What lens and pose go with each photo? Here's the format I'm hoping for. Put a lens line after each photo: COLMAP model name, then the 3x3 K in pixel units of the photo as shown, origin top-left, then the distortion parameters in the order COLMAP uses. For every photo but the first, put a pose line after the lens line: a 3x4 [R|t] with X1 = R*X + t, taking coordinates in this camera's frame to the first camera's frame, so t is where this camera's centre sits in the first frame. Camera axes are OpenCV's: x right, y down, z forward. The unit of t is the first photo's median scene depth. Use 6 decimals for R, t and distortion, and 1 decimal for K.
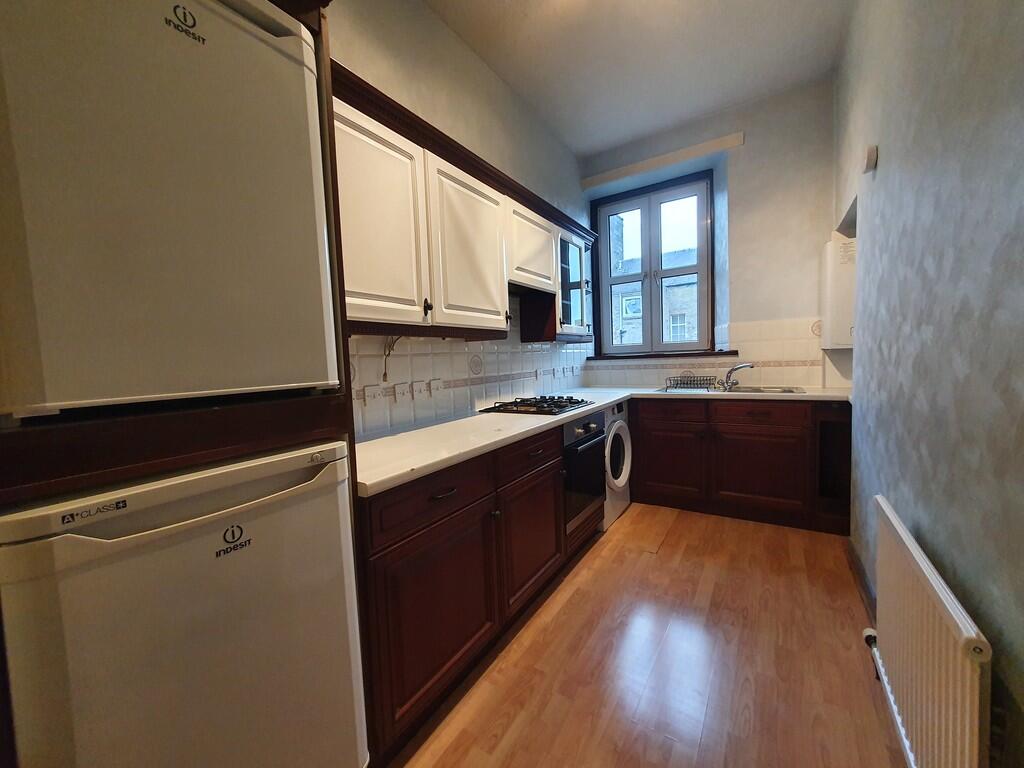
lens RADIAL K [[402.5, 0, 512.0], [0, 402.5, 384.0], [0, 0, 1]] dist [0.001727, 0.000082]
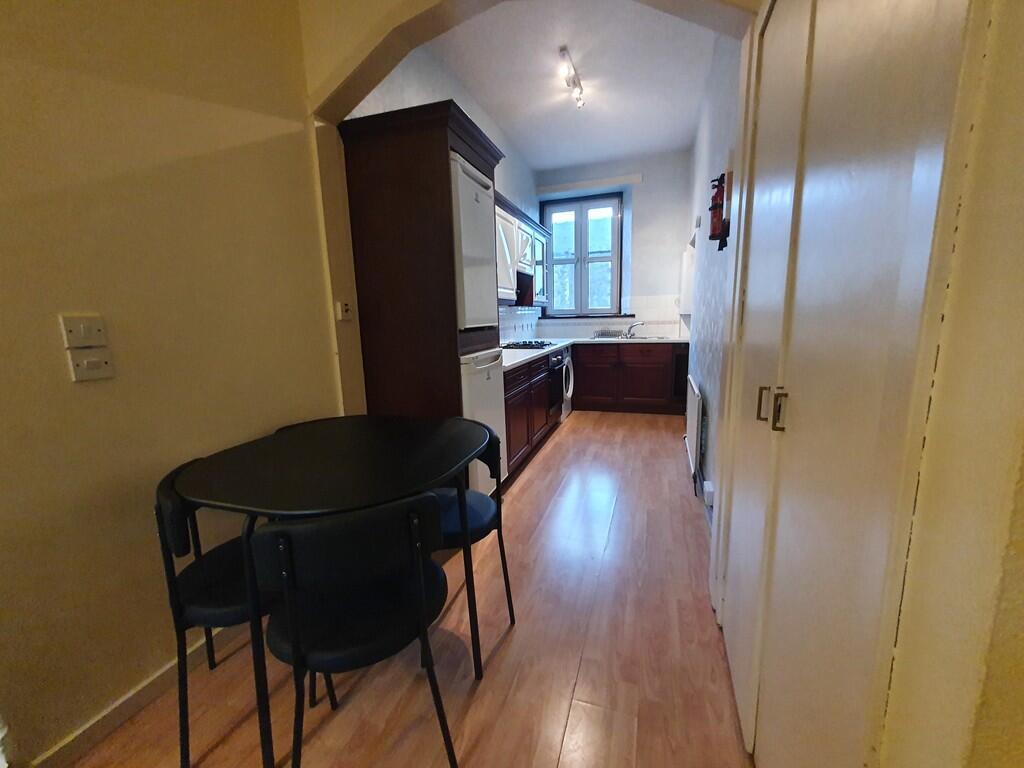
lens RADIAL K [[412.5, 0, 515.9], [0, 412.5, 387.5], [0, 0, 1]] dist [-0.000175, 0.000012]
pose [[0.968693, -0.026408, 0.246853, -0.333892], [0.001868, 0.995074, 0.099119, 0.046715], [-0.248254, -0.095554, 0.963971, -0.530194]]
